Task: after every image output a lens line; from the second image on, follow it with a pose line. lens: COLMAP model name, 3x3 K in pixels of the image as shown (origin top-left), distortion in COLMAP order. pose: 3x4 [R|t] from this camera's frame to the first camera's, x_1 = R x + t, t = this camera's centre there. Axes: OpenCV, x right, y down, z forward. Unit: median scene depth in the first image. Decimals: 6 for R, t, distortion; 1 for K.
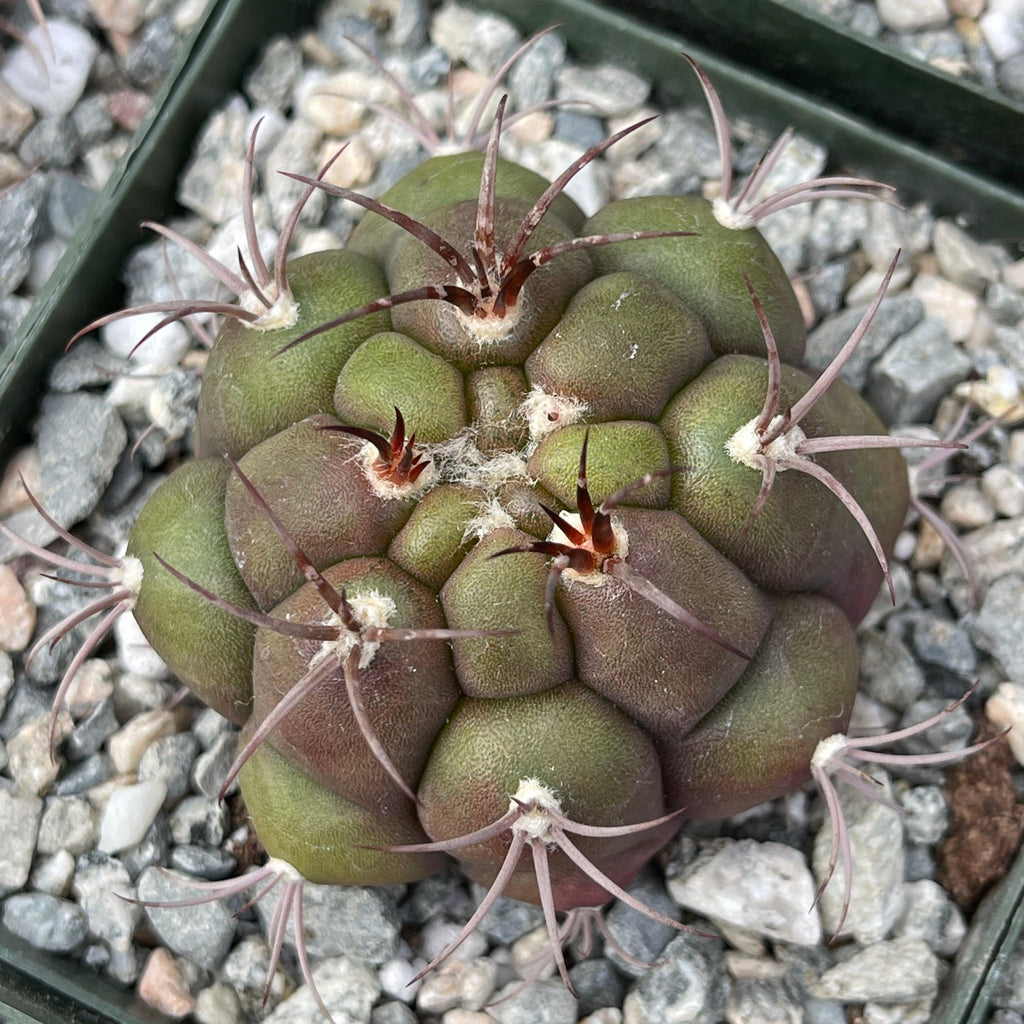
lens RADIAL K [[2131.8, 0, 512.0], [0, 2131.8, 512.0], [0, 0, 1]] dist [0.199158, -1.217791]
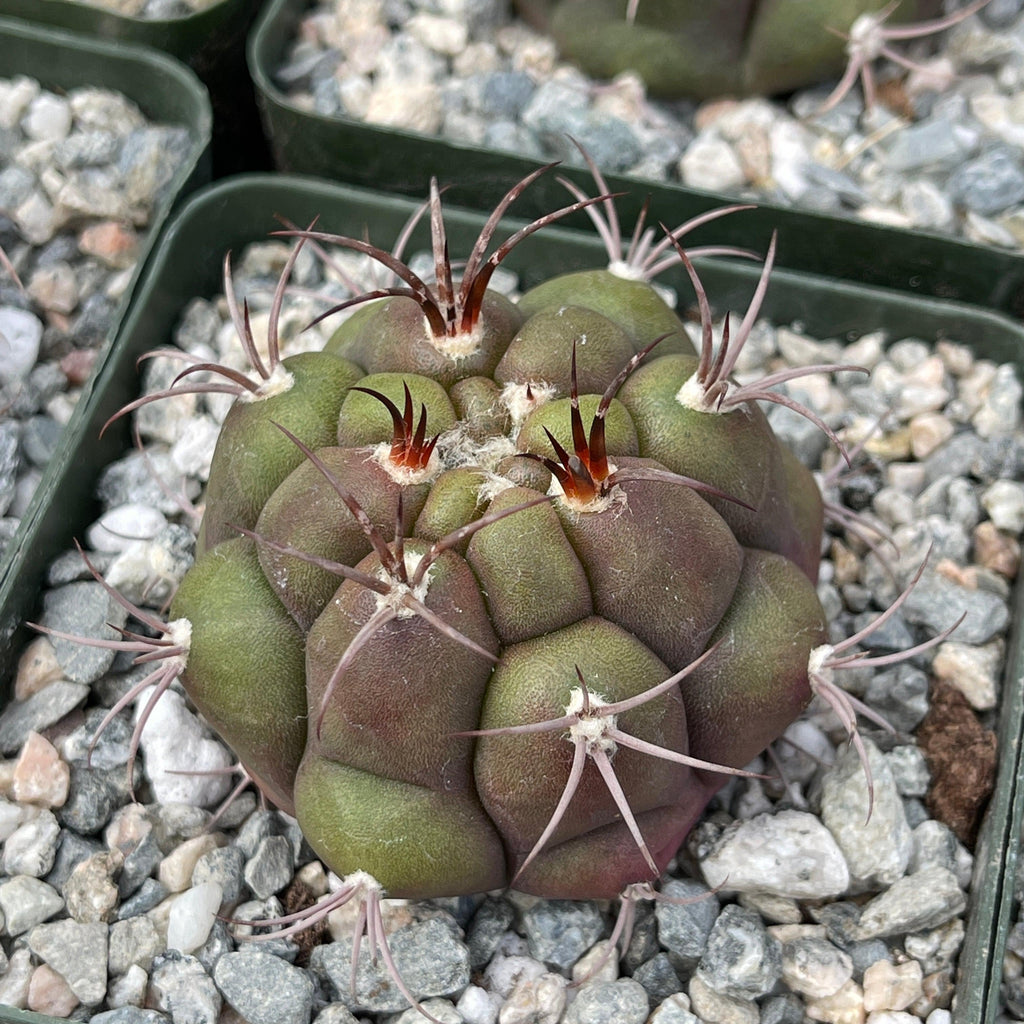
lens RADIAL K [[2115.1, 0, 495.2], [0, 2115.1, 511.2], [0, 0, 1]] dist [0.214792, -1.318091]
pose [[0.975271, -0.167126, 0.144622, -0.155382], [0.206819, 0.920837, -0.330583, 0.343357], [-0.077924, 0.352319, 0.932630, -0.059550]]
